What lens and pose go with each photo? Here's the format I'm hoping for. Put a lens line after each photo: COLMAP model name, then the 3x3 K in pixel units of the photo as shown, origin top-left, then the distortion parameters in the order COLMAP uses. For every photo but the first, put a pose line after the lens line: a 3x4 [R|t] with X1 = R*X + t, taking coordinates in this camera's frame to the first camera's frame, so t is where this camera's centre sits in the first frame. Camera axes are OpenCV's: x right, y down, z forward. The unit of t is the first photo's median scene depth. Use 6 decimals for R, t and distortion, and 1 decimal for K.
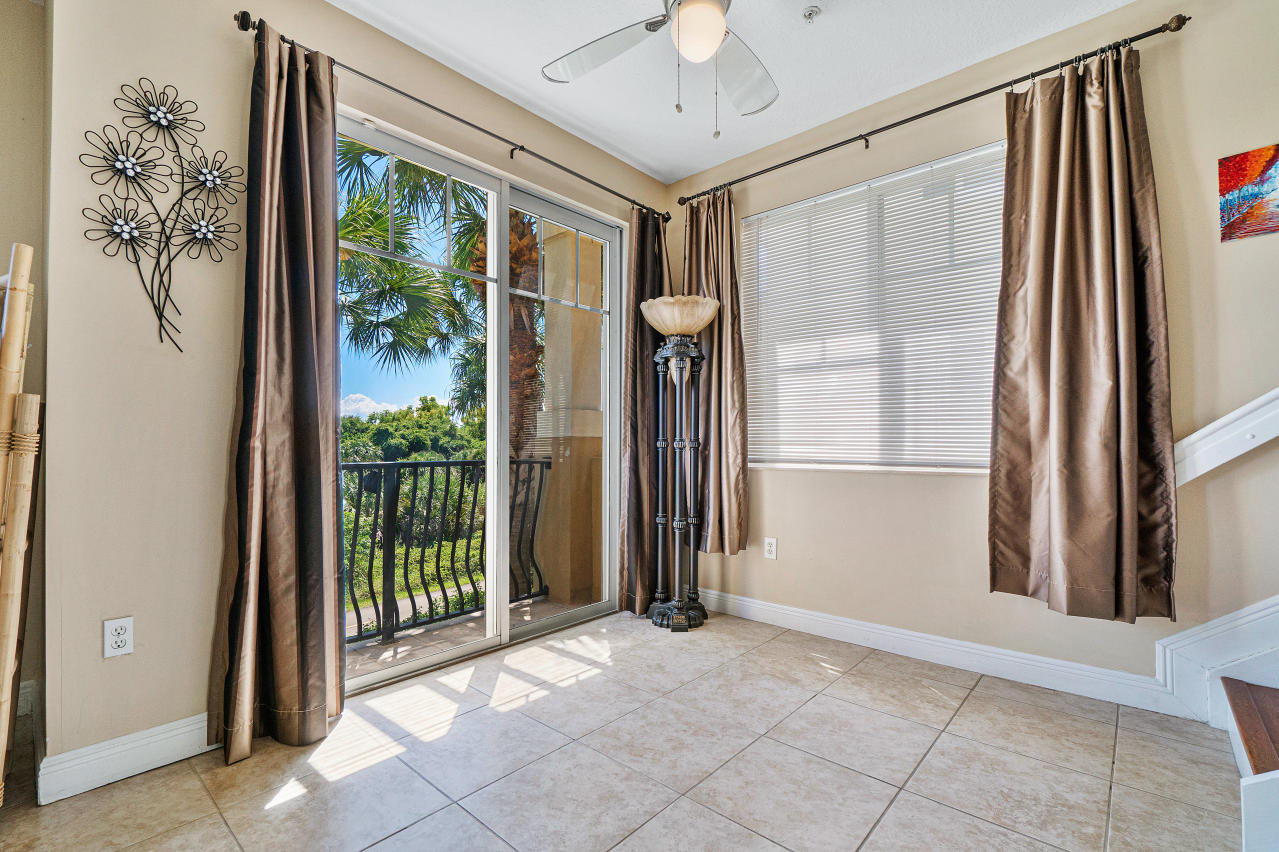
lens RADIAL K [[563.1, 0, 640.8], [0, 563.1, 433.8], [0, 0, 1]] dist [-0.002378, 0.004288]
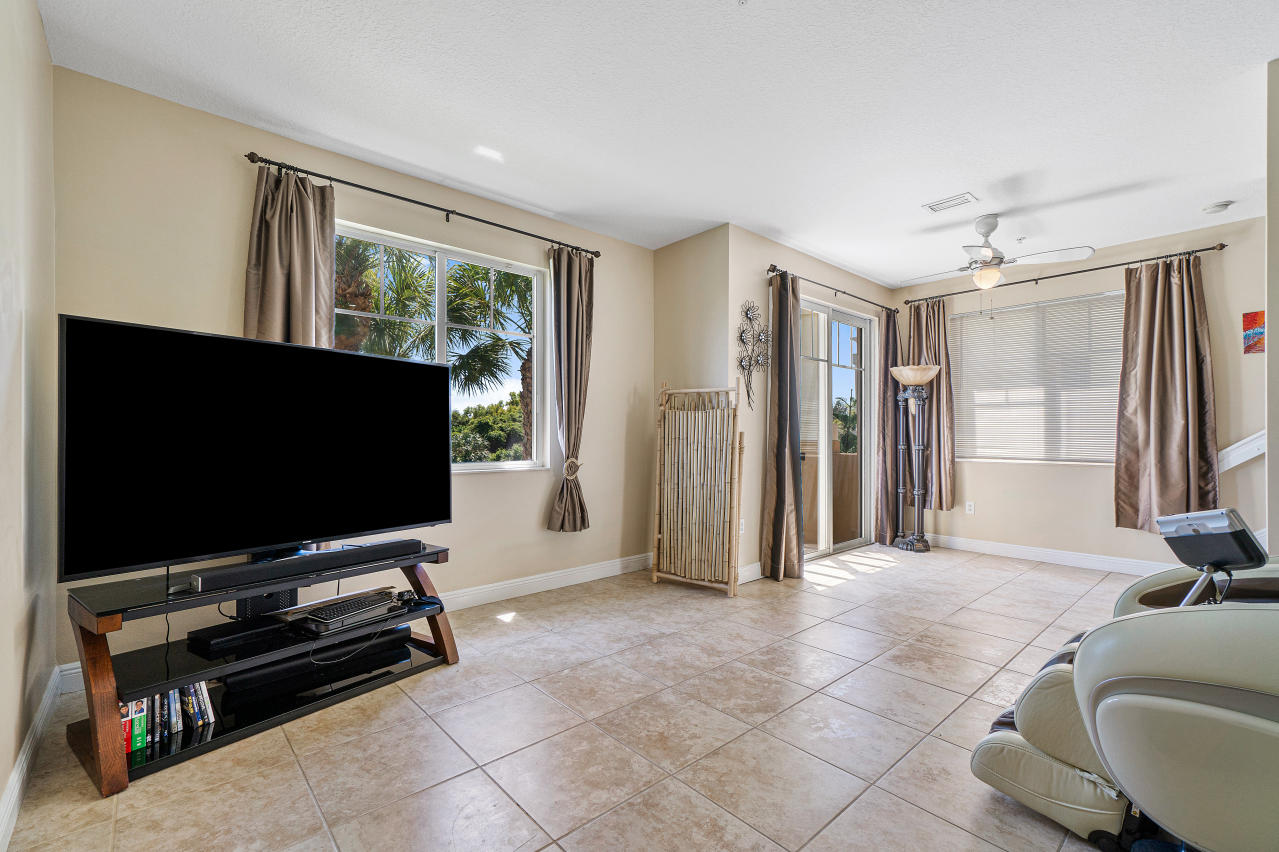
lens RADIAL K [[563.1, 0, 618.7], [0, 563.1, 425.0], [0, 0, 1]] dist [-0.002378, 0.004288]
pose [[0.992948, 0.003189, -0.118505, -0.841642], [-0.003180, 0.999995, 0.000262, -0.064155], [0.118506, 0.000116, 0.992953, -1.118913]]
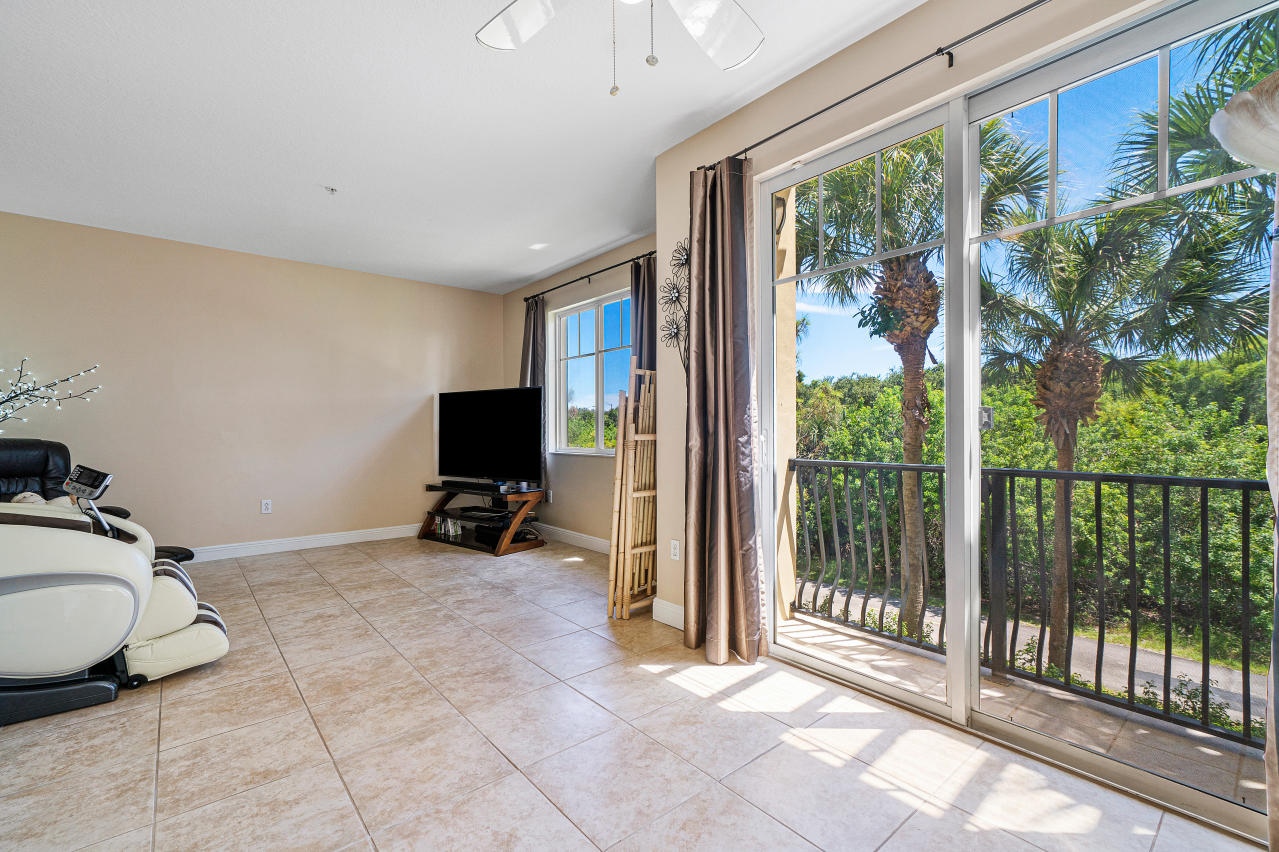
lens RADIAL K [[563.1, 0, 640.4], [0, 563.1, 430.1], [0, 0, 1]] dist [-0.002378, 0.004288]
pose [[-0.150263, 0.004351, -0.988637, 0.648055], [0.024114, 0.999709, 0.000734, -0.031674], [0.988352, -0.023729, -0.150324, 0.811724]]
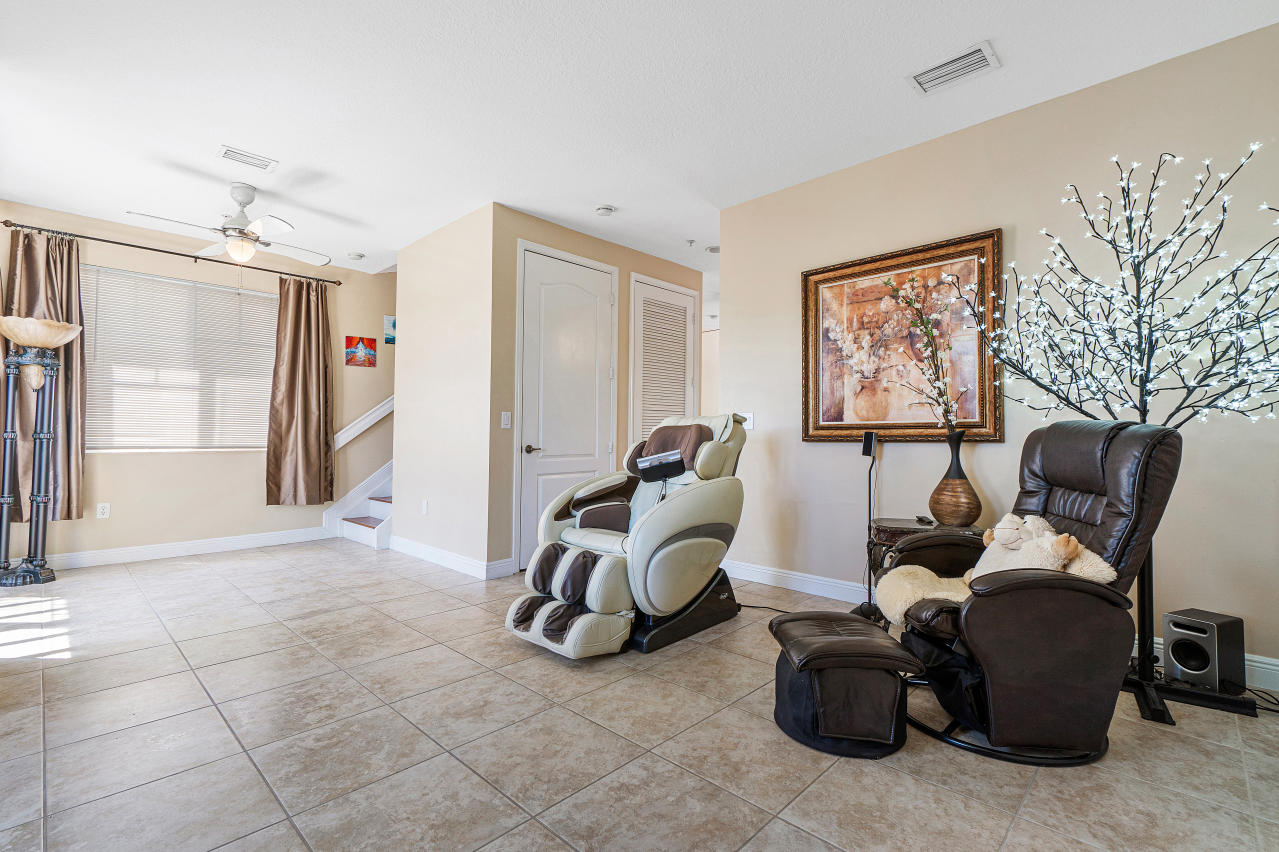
lens RADIAL K [[563.1, 0, 639.8], [0, 563.1, 424.8], [0, 0, 1]] dist [-0.002378, 0.004288]
pose [[0.026109, 0.021149, 0.999435, -1.493312], [-0.022238, 0.999541, -0.020570, -0.013859], [-0.999412, -0.021688, 0.026567, -0.473622]]
